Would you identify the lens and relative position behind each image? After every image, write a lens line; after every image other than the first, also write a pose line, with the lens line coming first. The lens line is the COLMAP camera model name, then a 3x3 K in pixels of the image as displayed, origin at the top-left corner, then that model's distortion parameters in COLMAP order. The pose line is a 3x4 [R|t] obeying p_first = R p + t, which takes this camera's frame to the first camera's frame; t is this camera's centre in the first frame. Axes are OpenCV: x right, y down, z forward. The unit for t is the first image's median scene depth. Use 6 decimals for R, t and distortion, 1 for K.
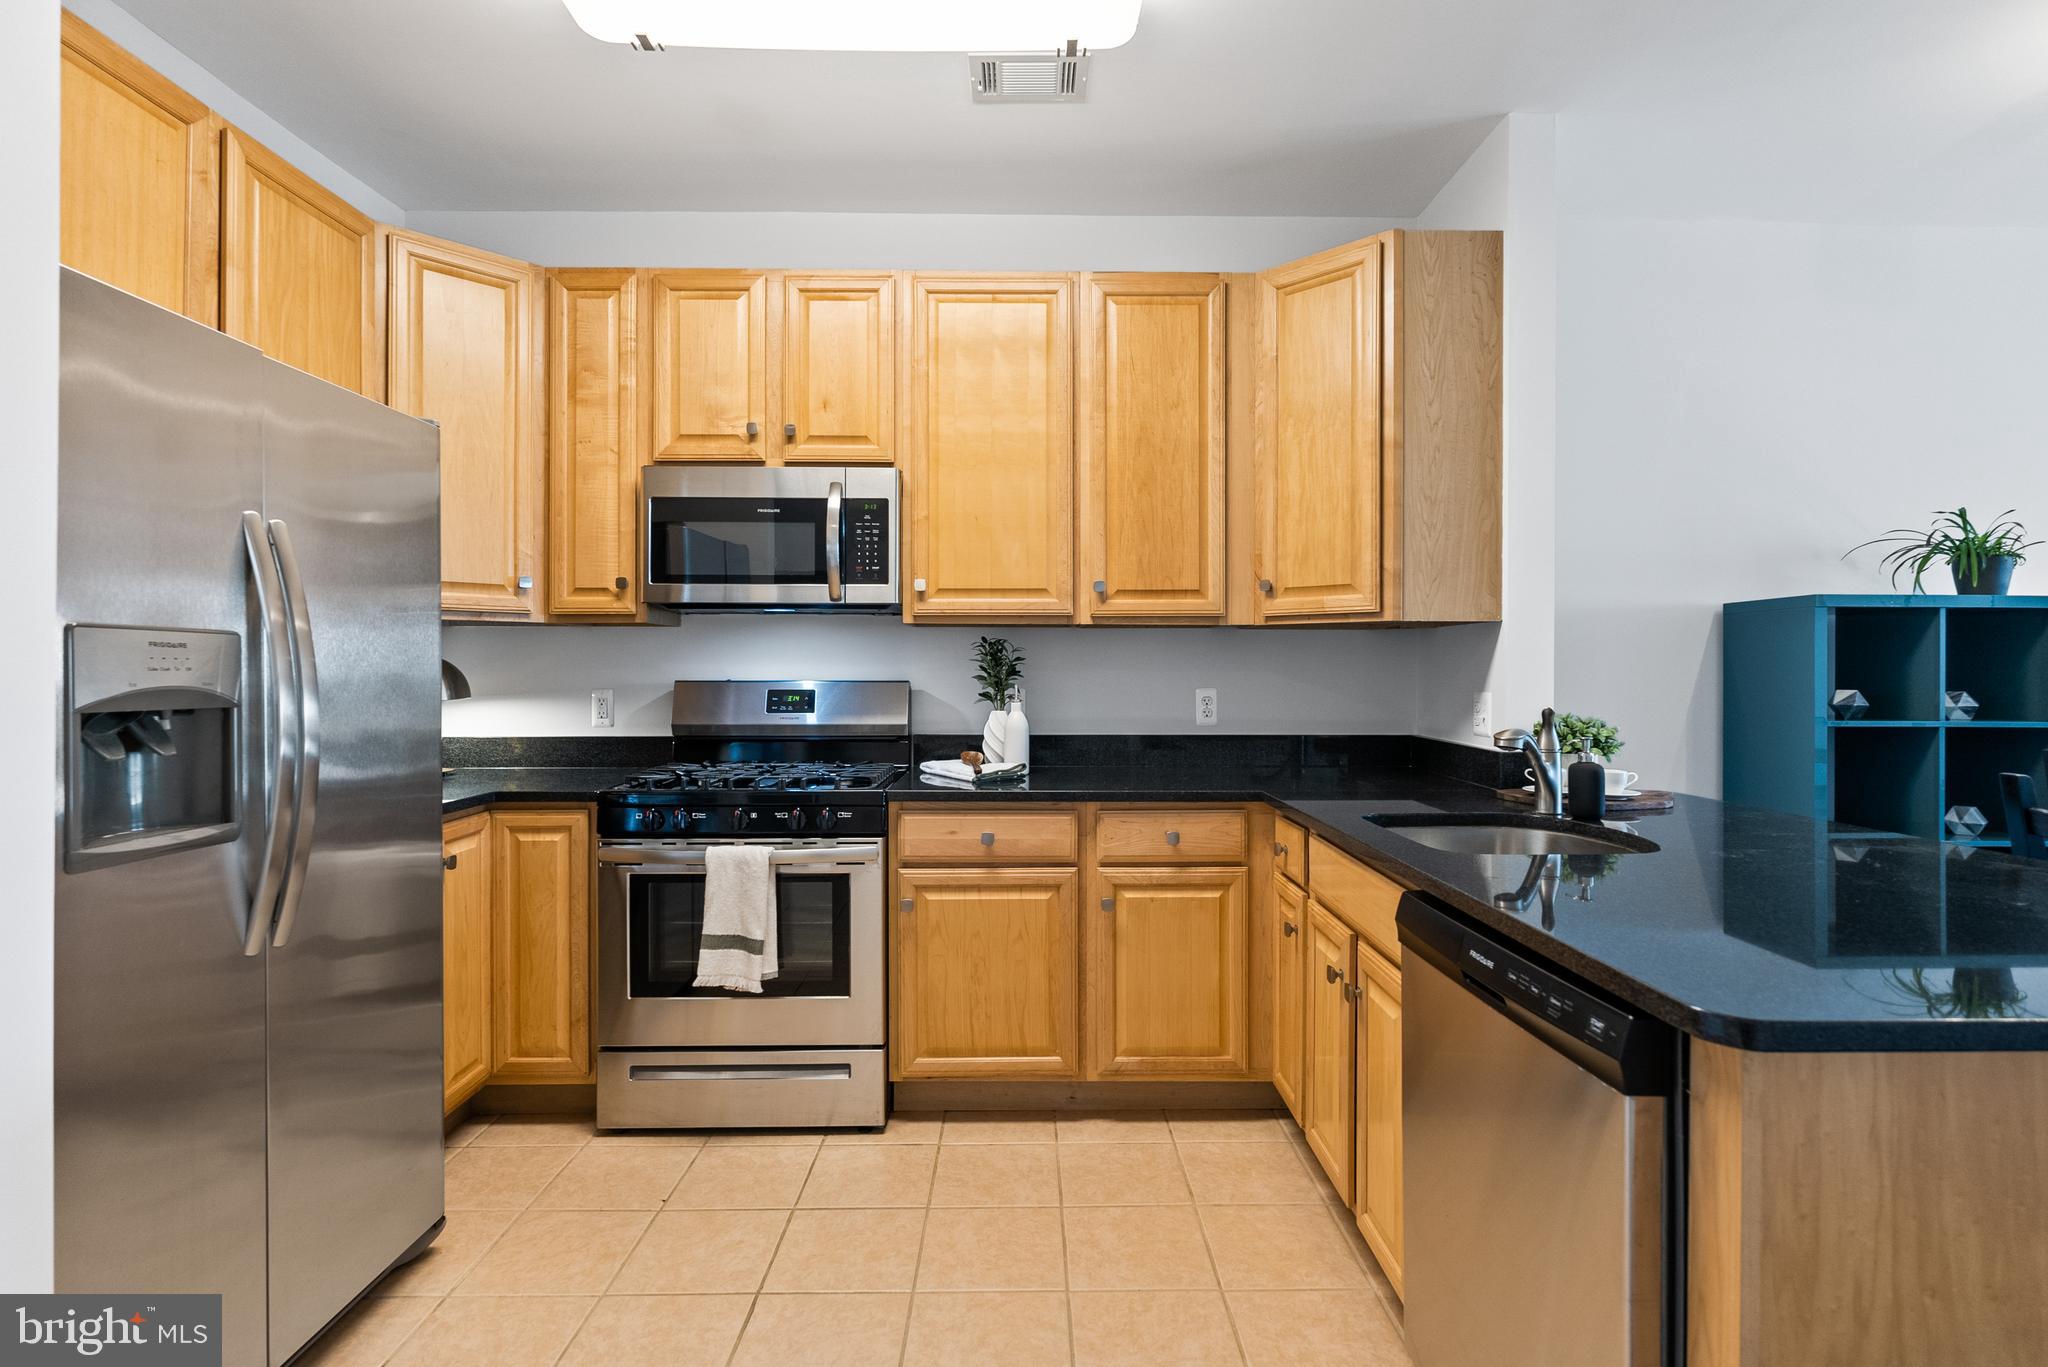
lens RADIAL K [[986.0, 0, 1034.0], [0, 986.0, 666.8], [0, 0, 1]] dist [-0.004013, -0.000258]
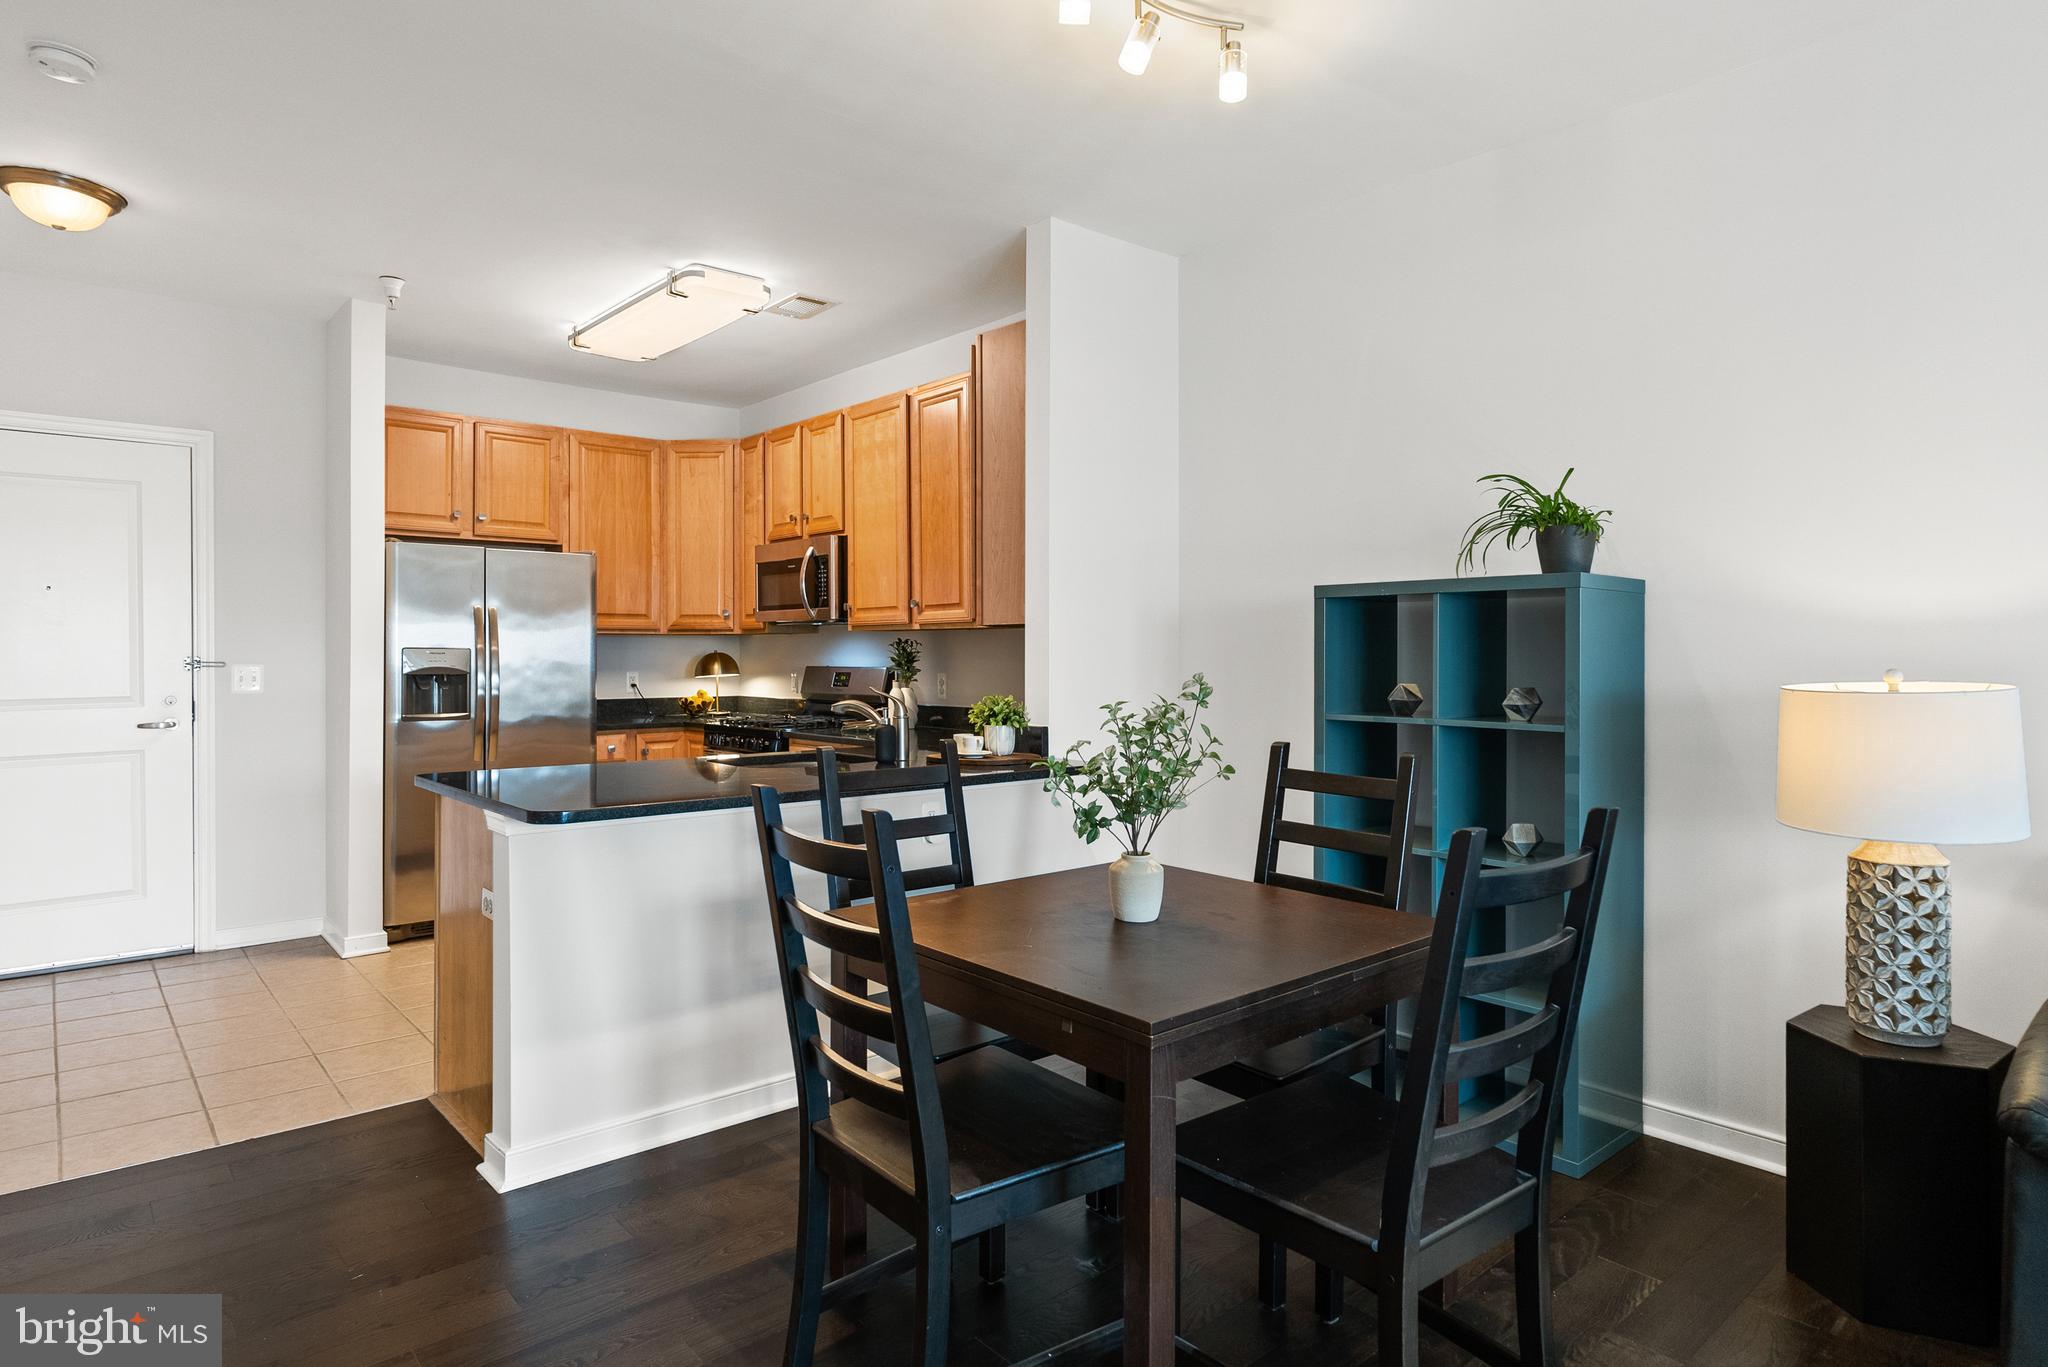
lens RADIAL K [[1137.1, 0, 1035.4], [0, 1137.1, 649.3], [0, 0, 1]] dist [-0.001282, 0.001473]
pose [[0.652910, -0.004734, -0.757420, 1.466573], [0.003951, 0.999988, -0.002844, -0.008176], [0.757425, -0.001135, 0.652921, 0.037376]]
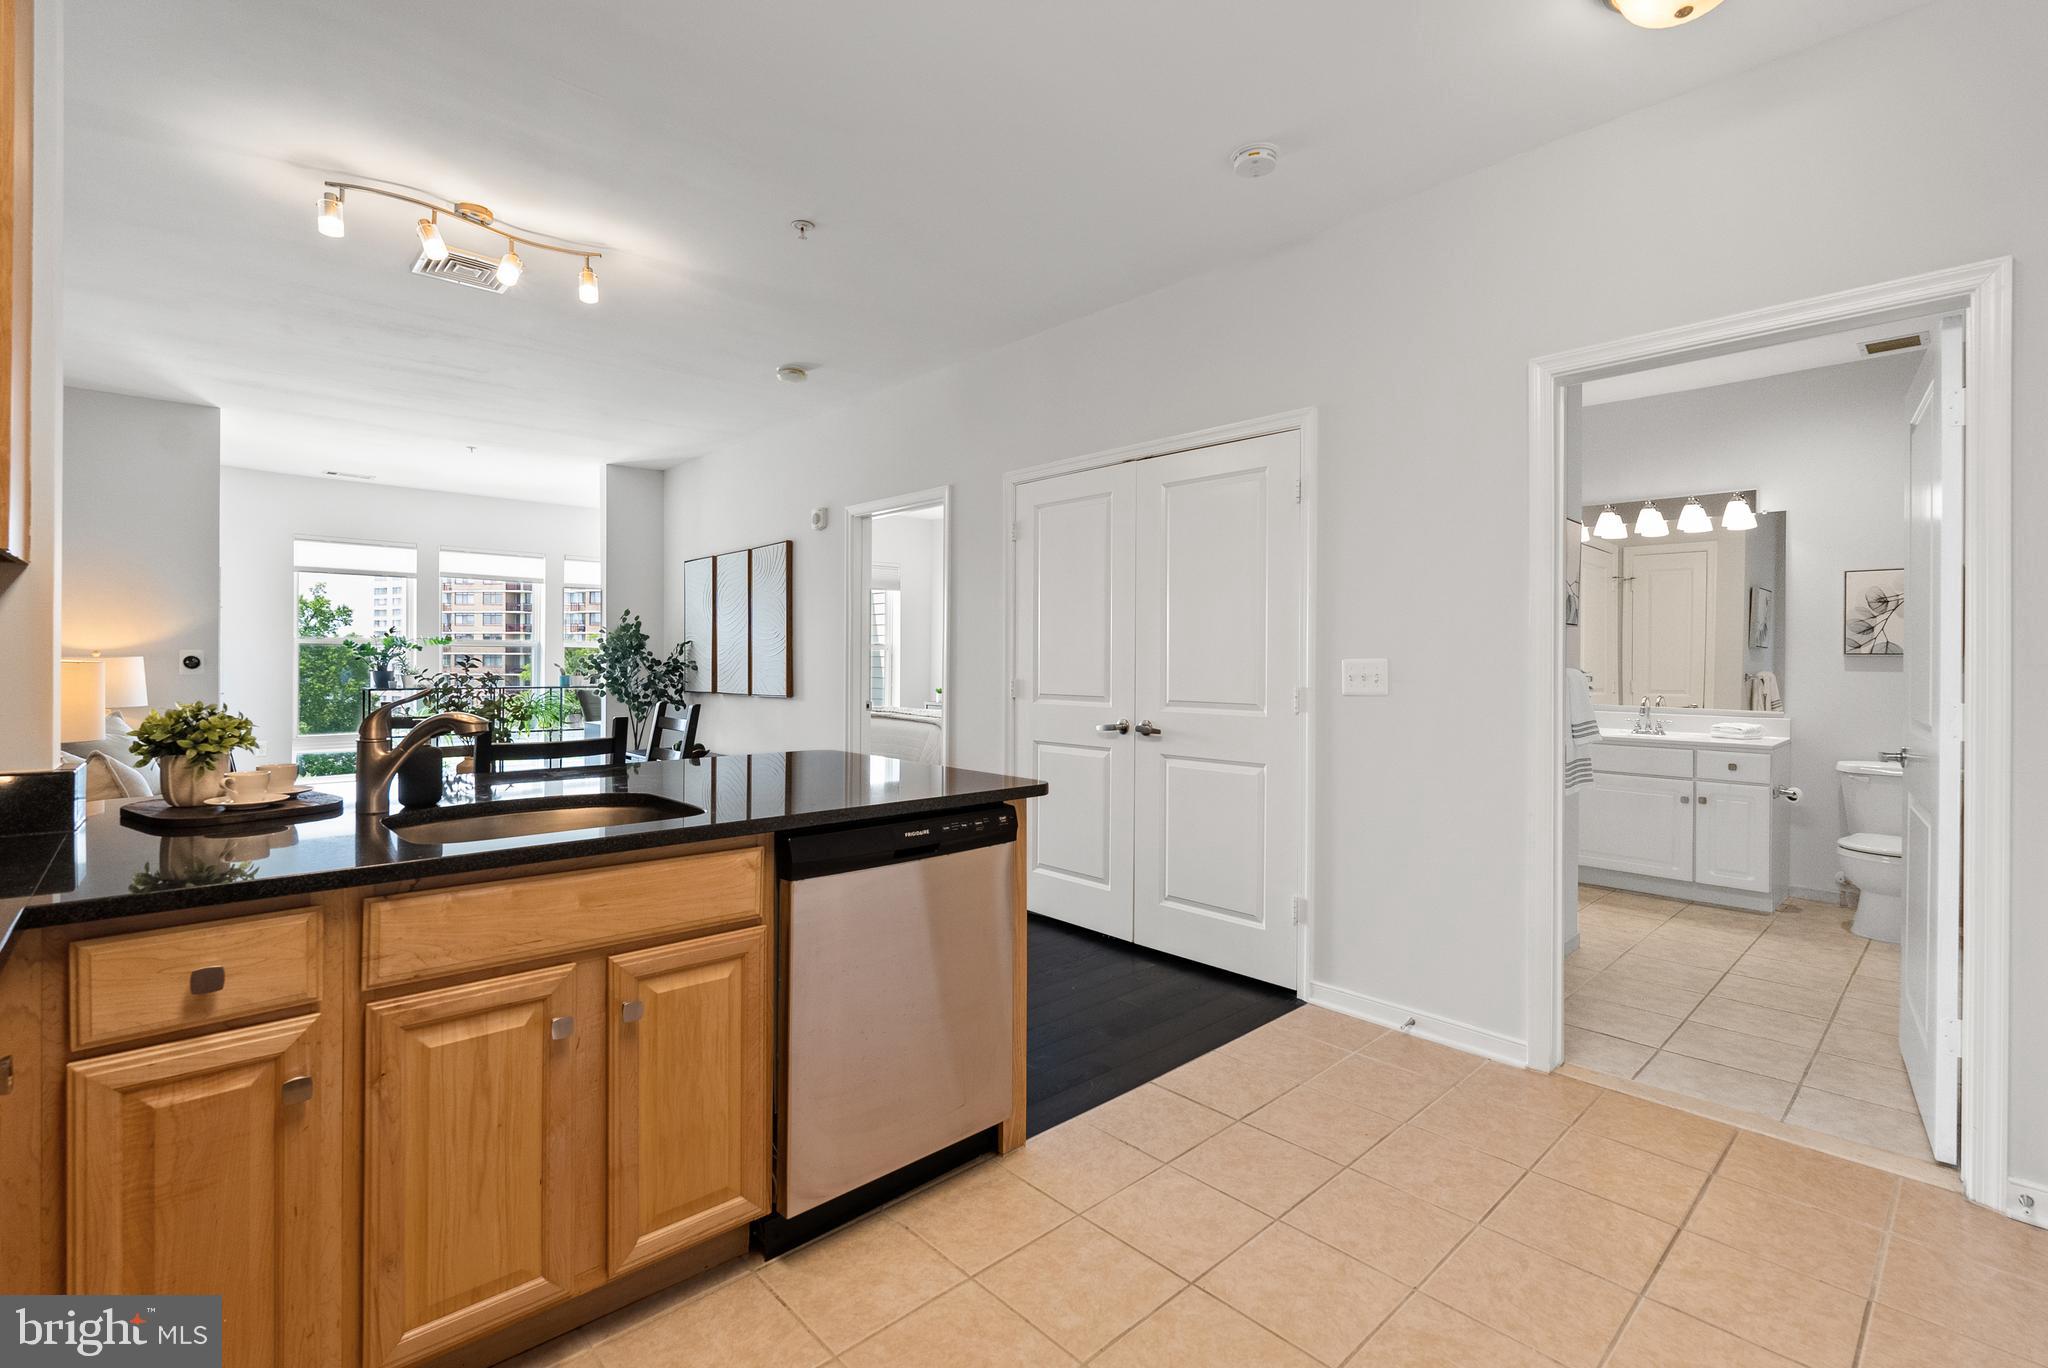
lens RADIAL K [[912.2, 0, 1032.7], [0, 912.2, 670.5], [0, 0, 1]] dist [-0.003386, -0.000632]
pose [[-0.674065, -0.011552, 0.738582, -0.342751], [-0.012730, 0.999911, 0.004022, 0.015306], [-0.738563, -0.006691, -0.674152, 0.839246]]
